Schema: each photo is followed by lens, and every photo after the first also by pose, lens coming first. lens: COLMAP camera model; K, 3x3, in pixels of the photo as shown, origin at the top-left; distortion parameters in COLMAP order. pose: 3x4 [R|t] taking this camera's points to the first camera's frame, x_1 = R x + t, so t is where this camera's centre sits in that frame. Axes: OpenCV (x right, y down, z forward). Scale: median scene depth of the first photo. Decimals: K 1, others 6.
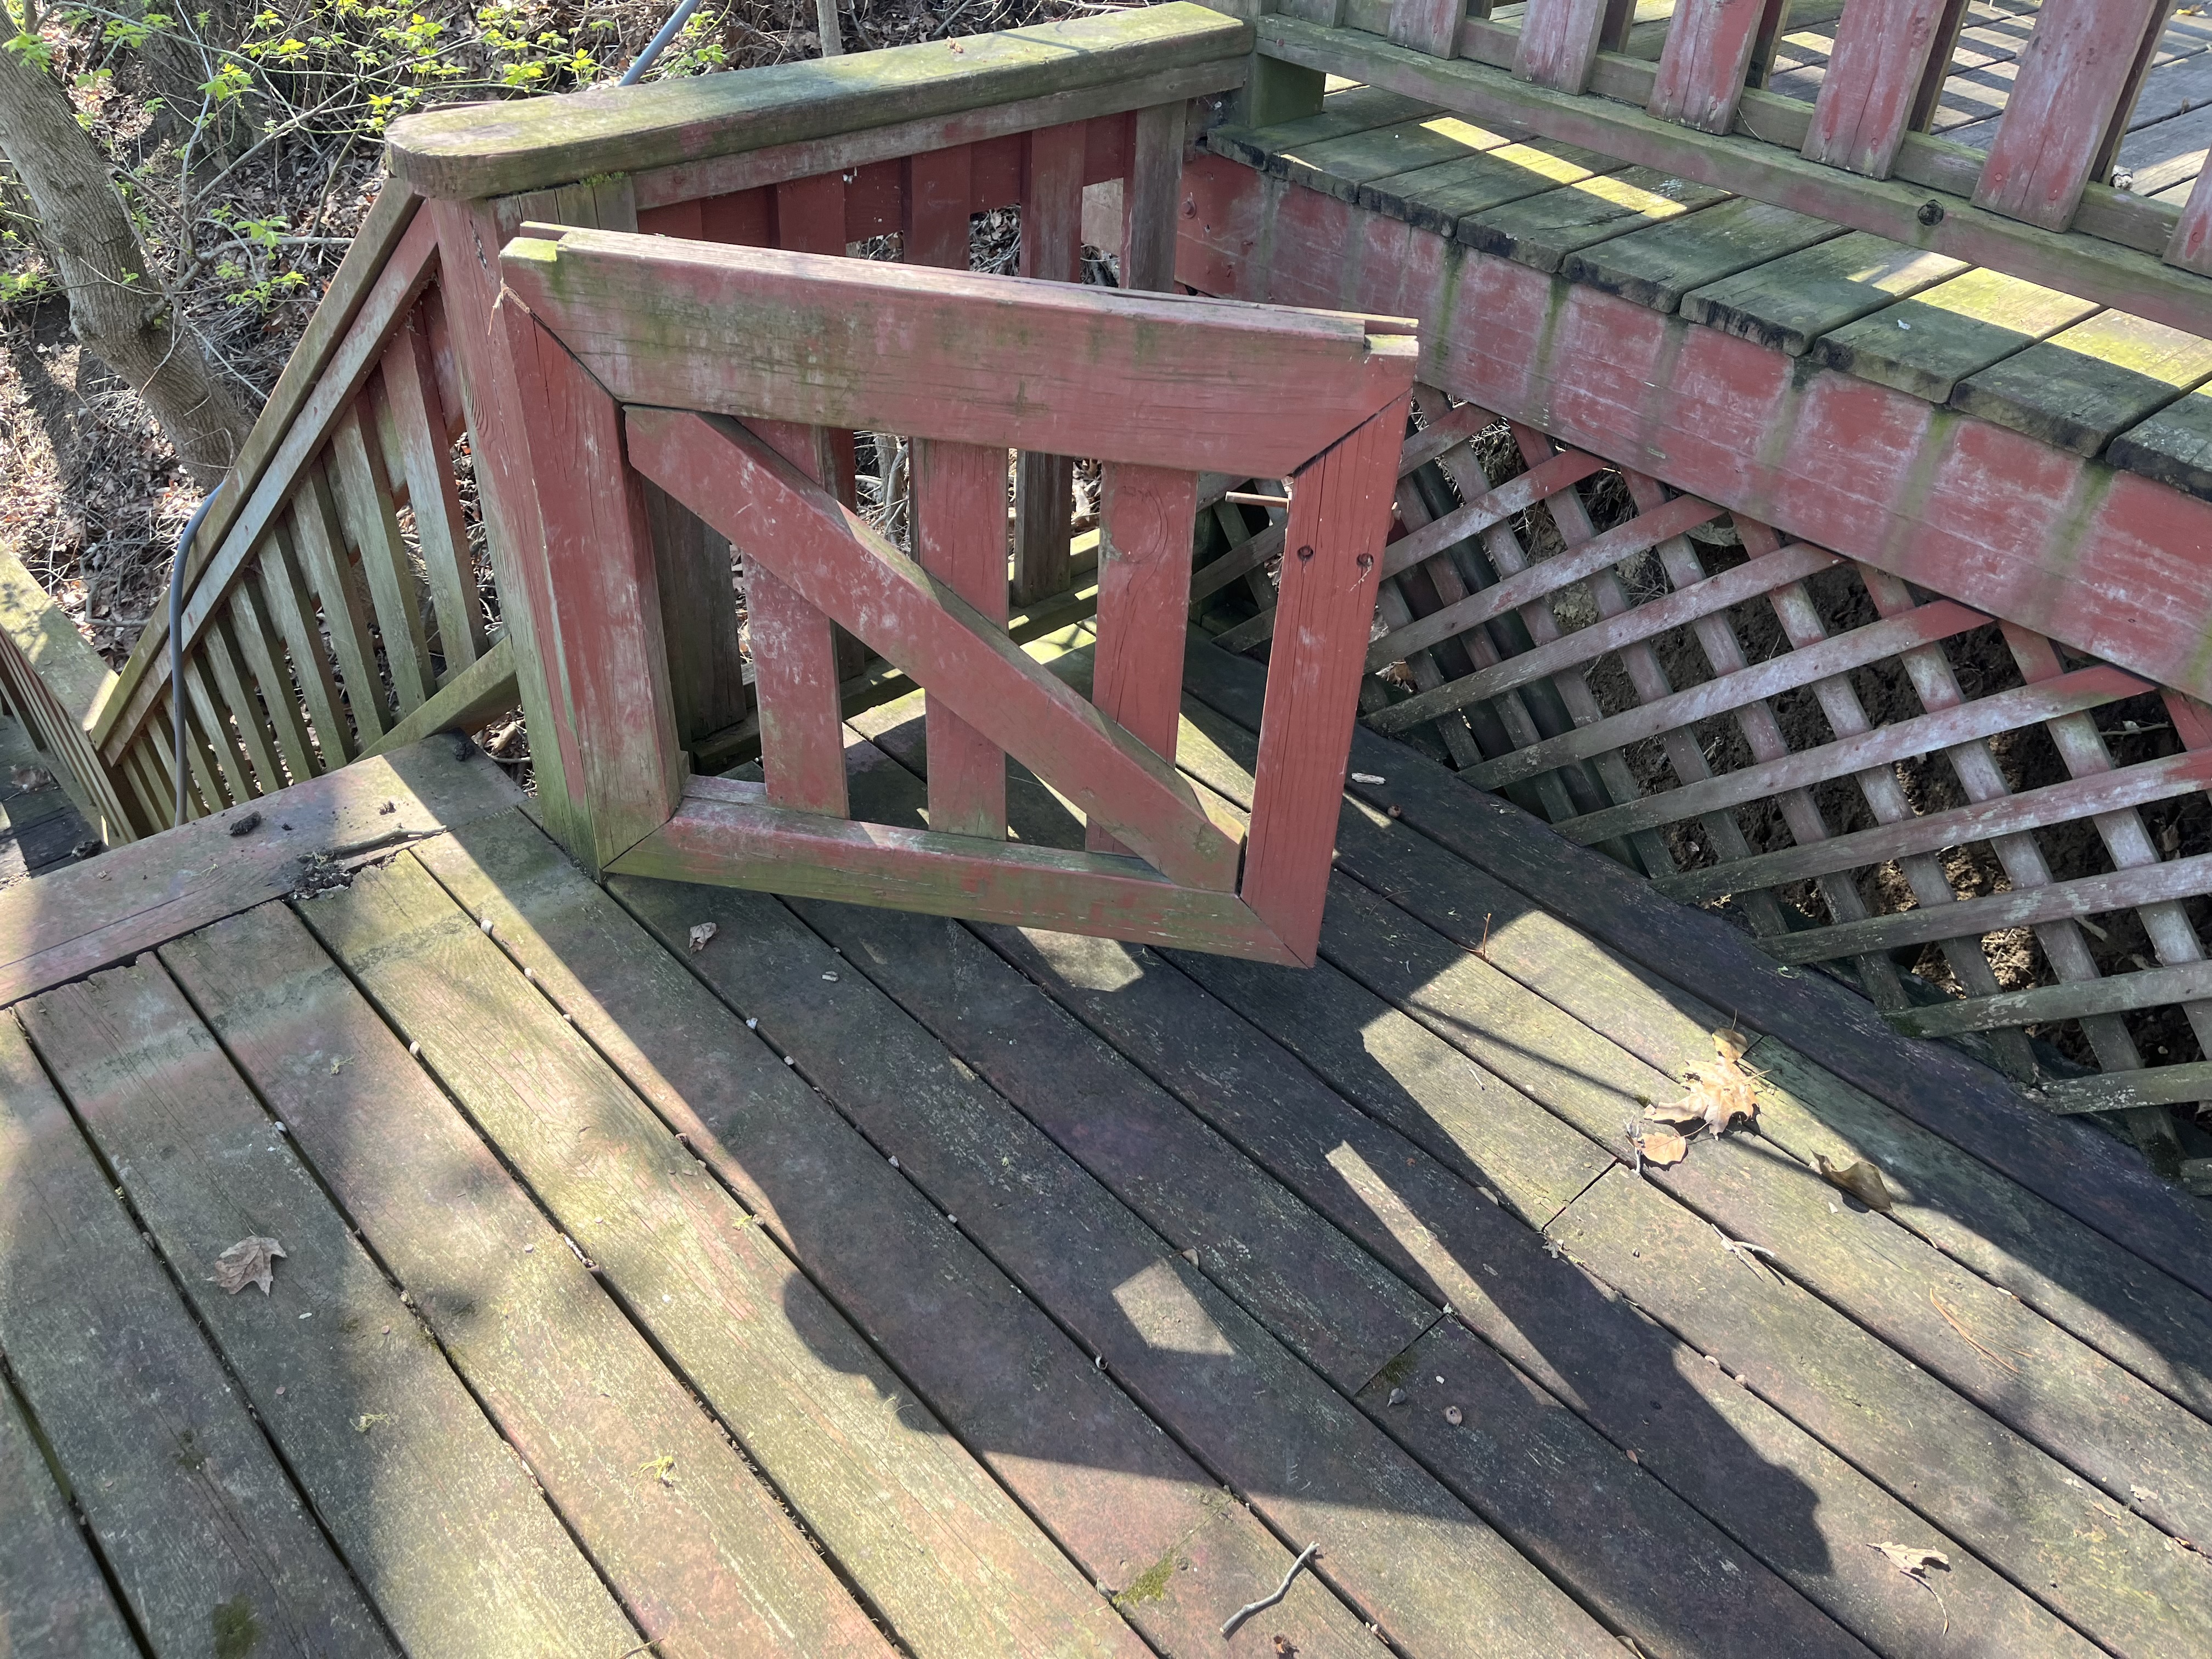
lens RADIAL K [[1711.0, 0, 1106.0], [0, 1711.0, 829.5], [0, 0, 1]] dist [0.081392, -0.111328]
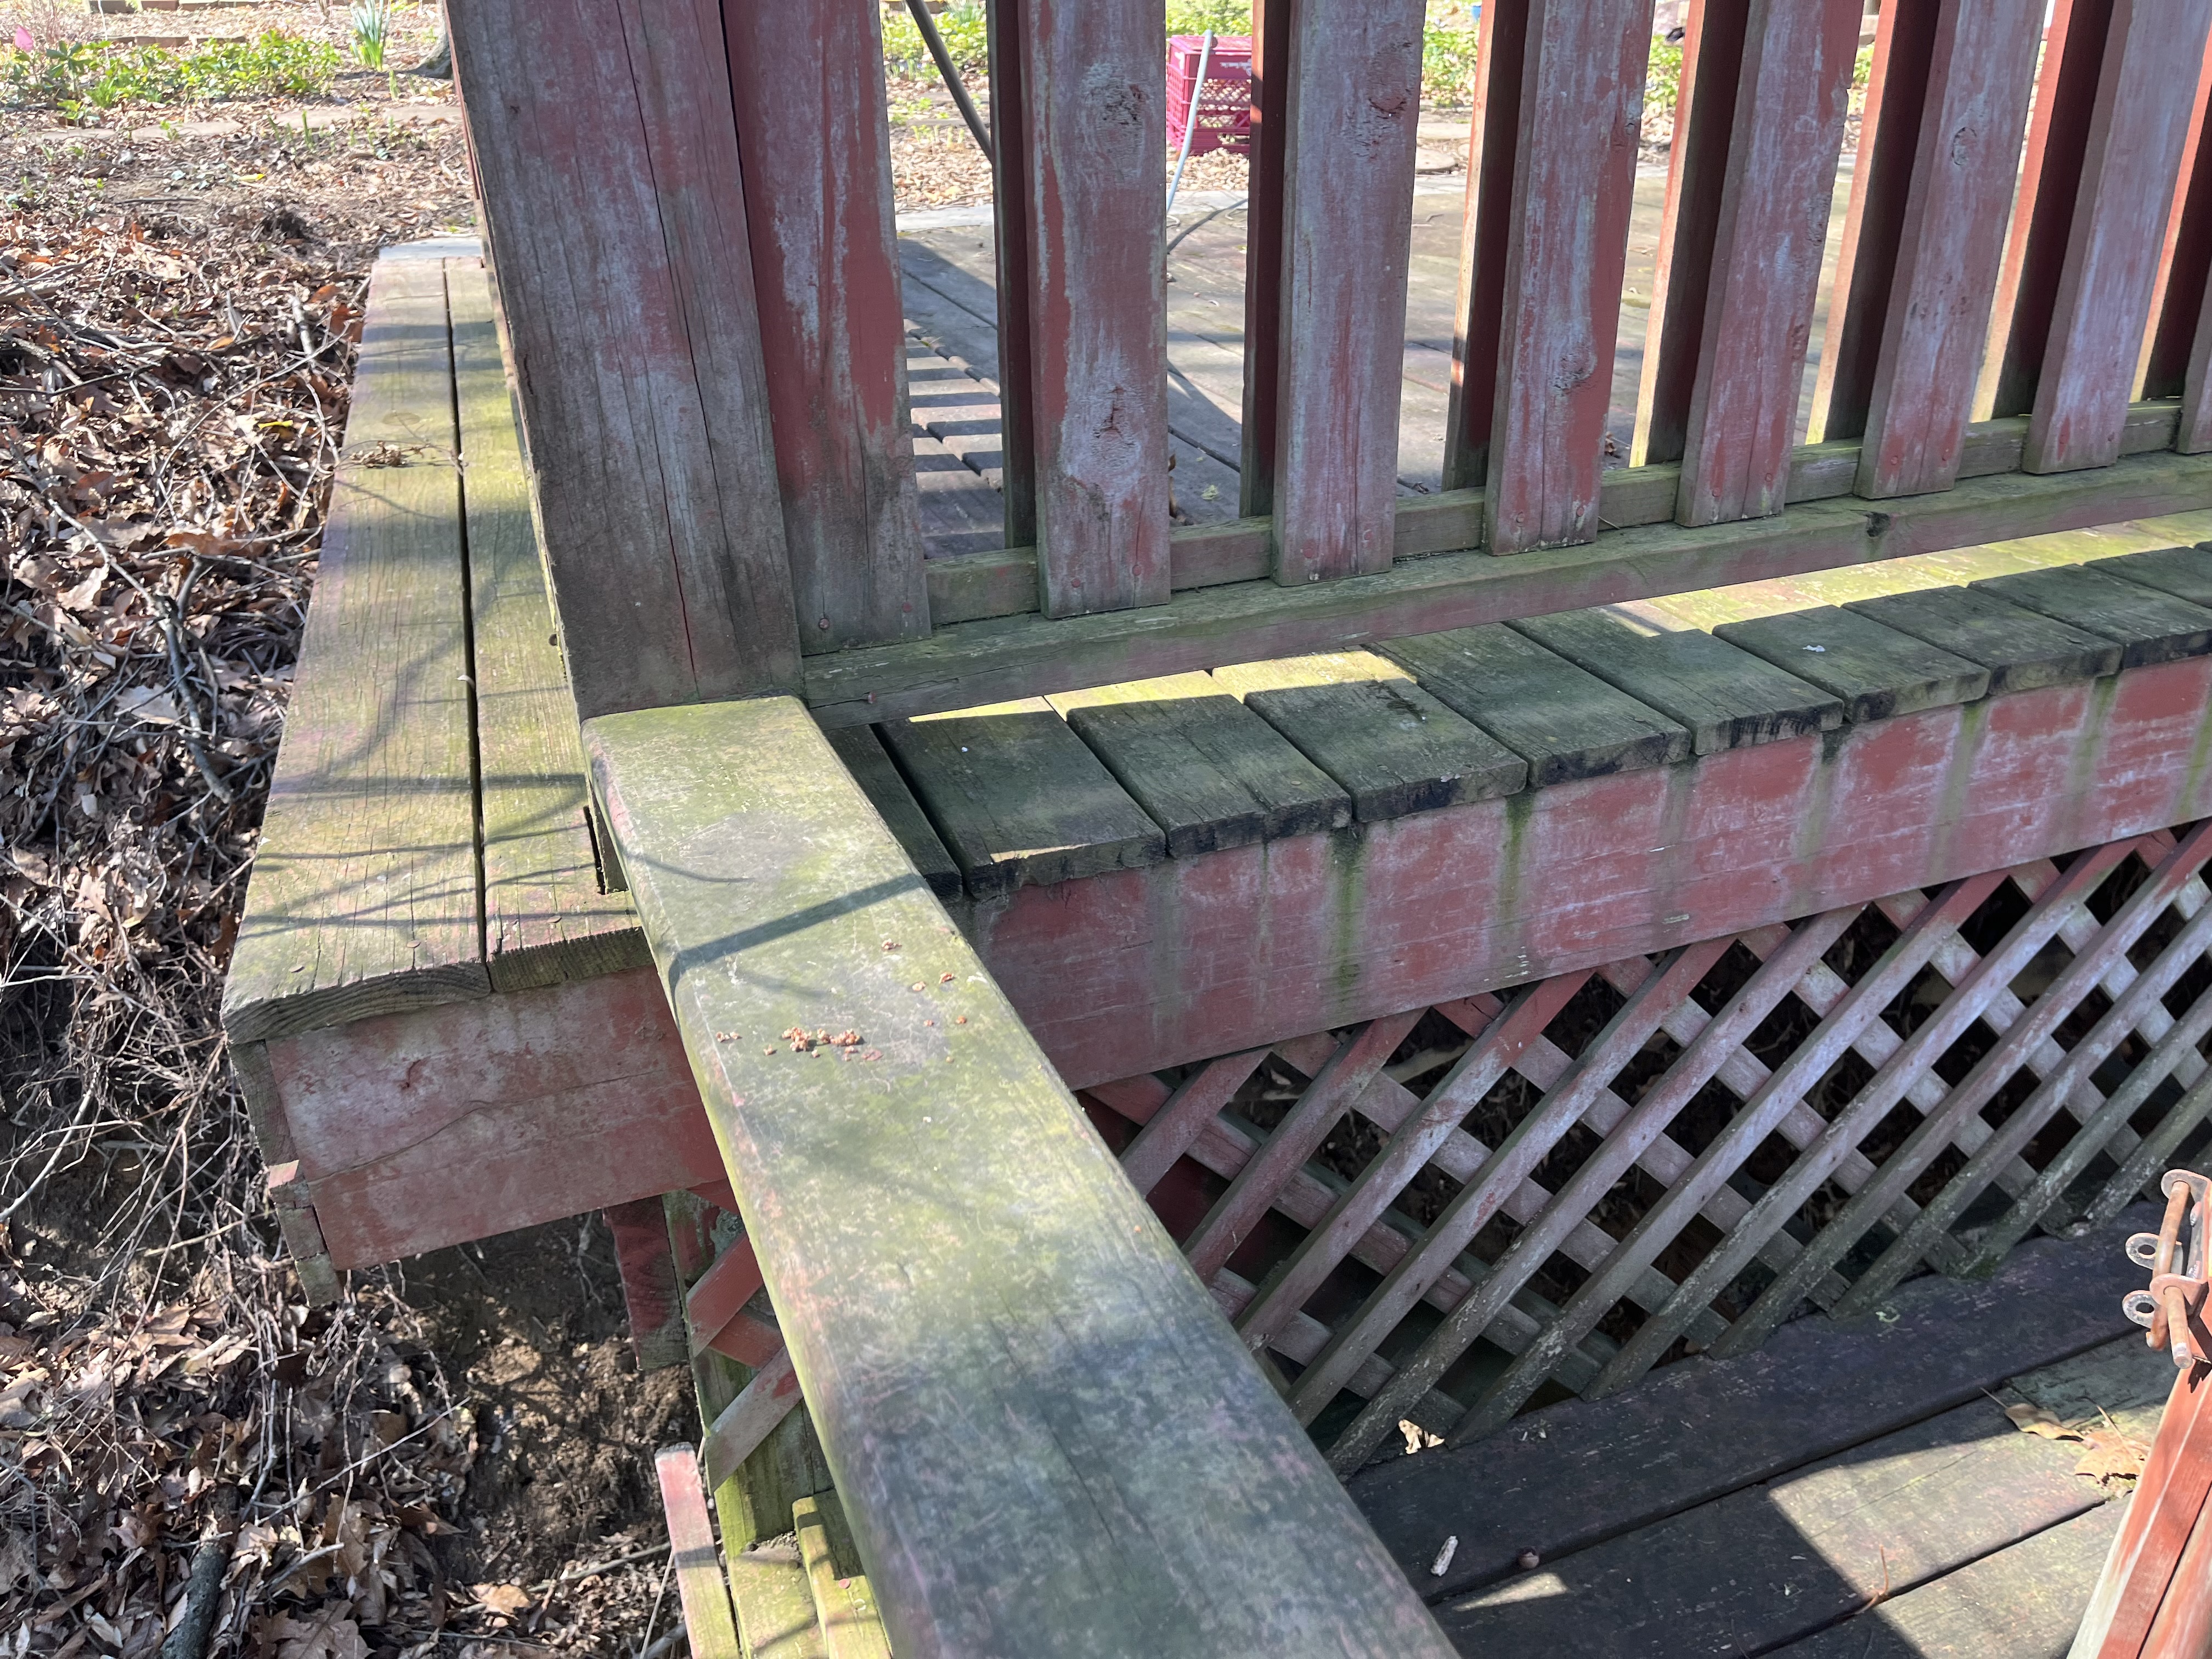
lens RADIAL K [[1666.1, 0, 1110.5], [0, 1666.1, 801.7], [0, 0, 1]] dist [0.079464, -0.099031]
pose [[0.361885, -0.452411, 0.815085, -0.321943], [0.590436, 0.787850, 0.175150, -0.502326], [-0.721405, 0.417871, 0.552231, 0.715349]]
